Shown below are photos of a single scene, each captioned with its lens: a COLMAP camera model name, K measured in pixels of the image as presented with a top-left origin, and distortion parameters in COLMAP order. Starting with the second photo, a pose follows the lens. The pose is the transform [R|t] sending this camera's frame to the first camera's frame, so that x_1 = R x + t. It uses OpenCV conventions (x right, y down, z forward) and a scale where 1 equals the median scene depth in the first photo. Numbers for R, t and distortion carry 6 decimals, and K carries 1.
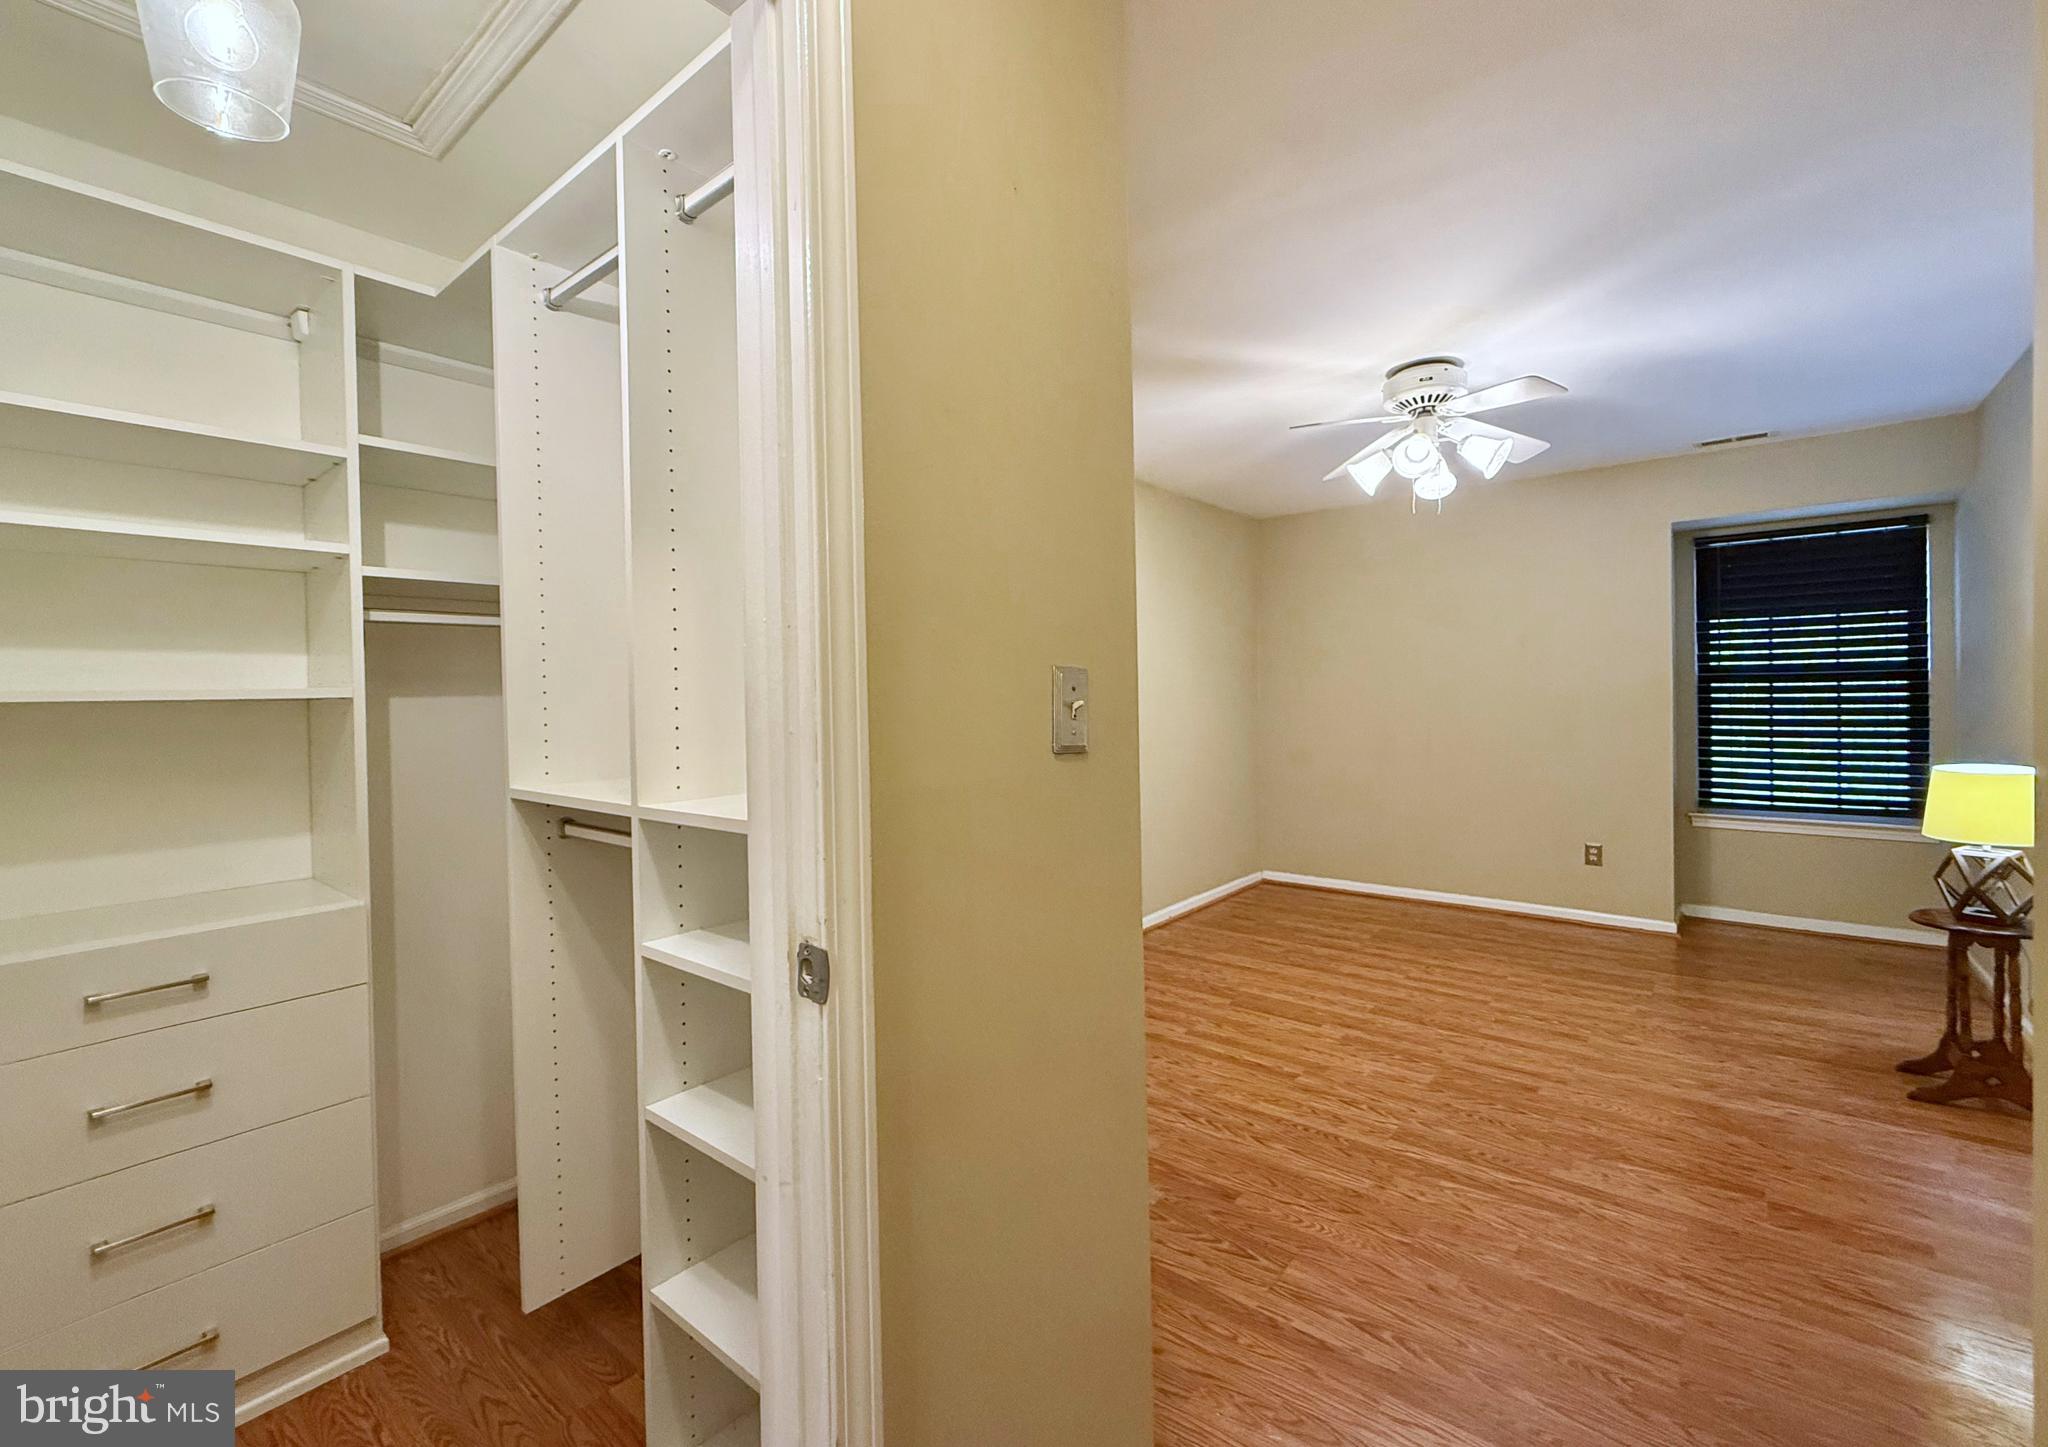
lens RADIAL K [[870.6, 0, 1015.1], [0, 870.6, 702.4], [0, 0, 1]] dist [-0.000404, -0.000077]
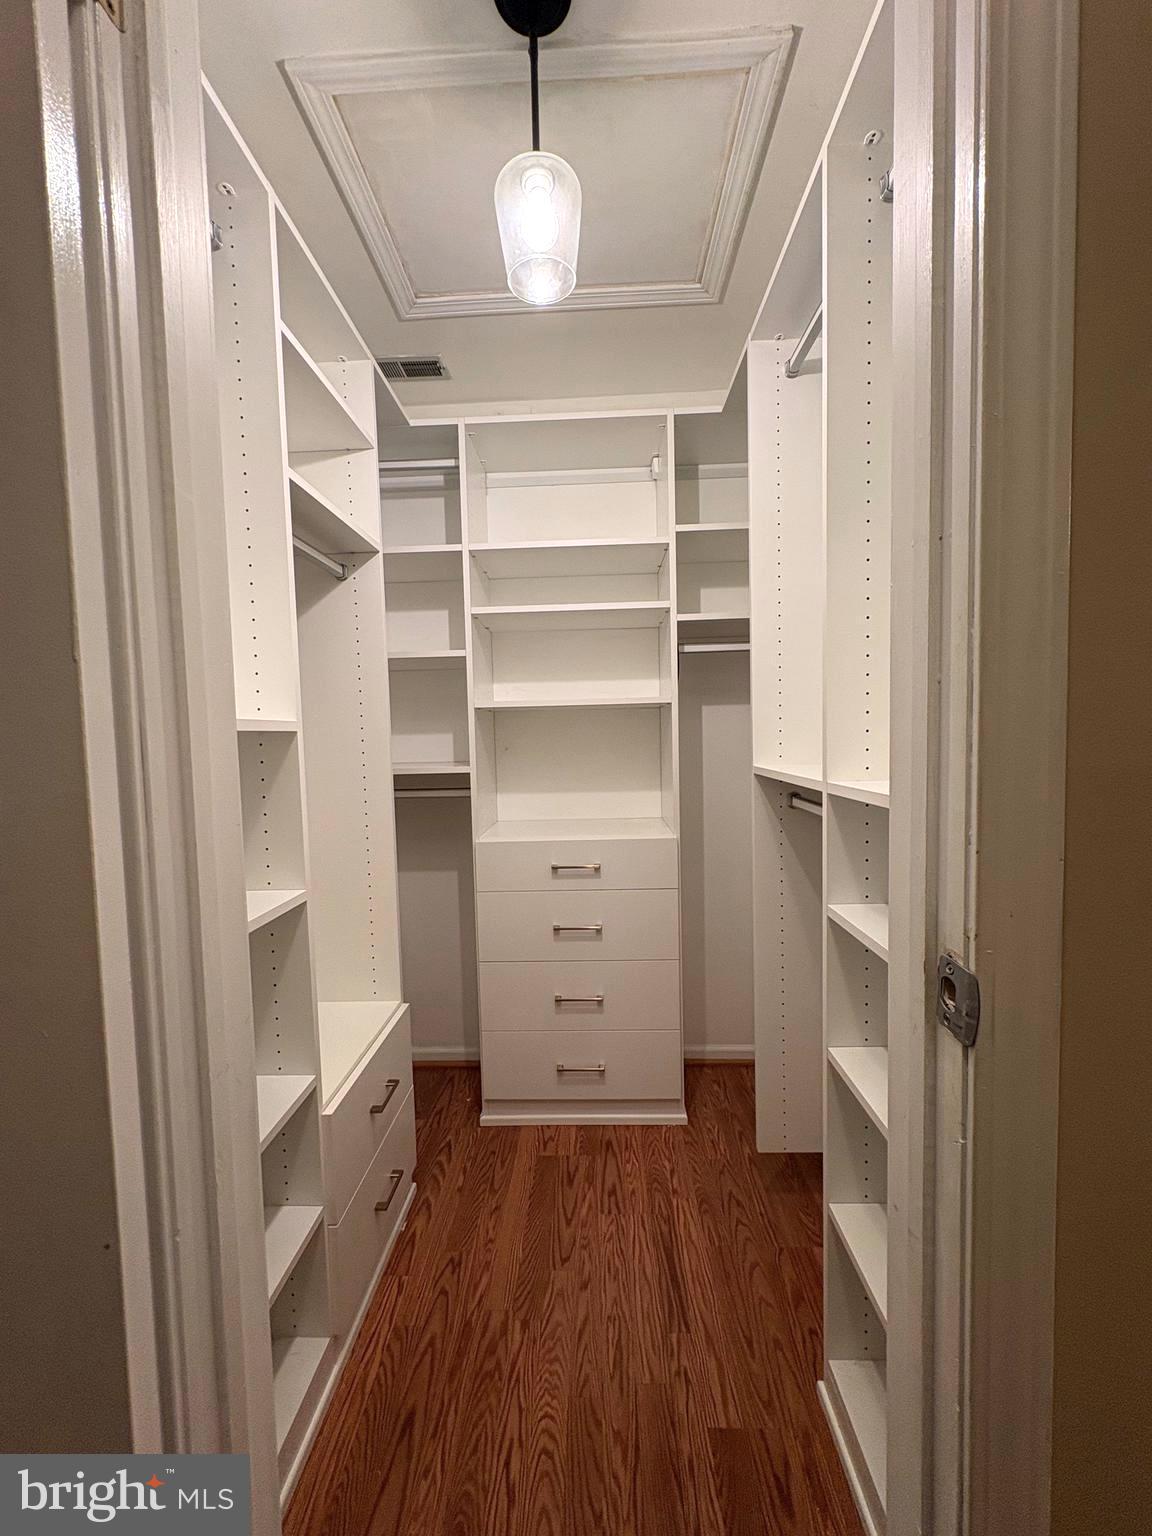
lens RADIAL K [[609.9, 0, 572.9], [0, 609.9, 767.0], [0, 0, 1]] dist [0.000916, 0.000309]
pose [[0.607575, 0.049222, -0.792736, -0.023926], [0.006010, 0.997764, 0.066559, 0.073388], [0.794240, -0.045204, 0.605921, 0.437943]]
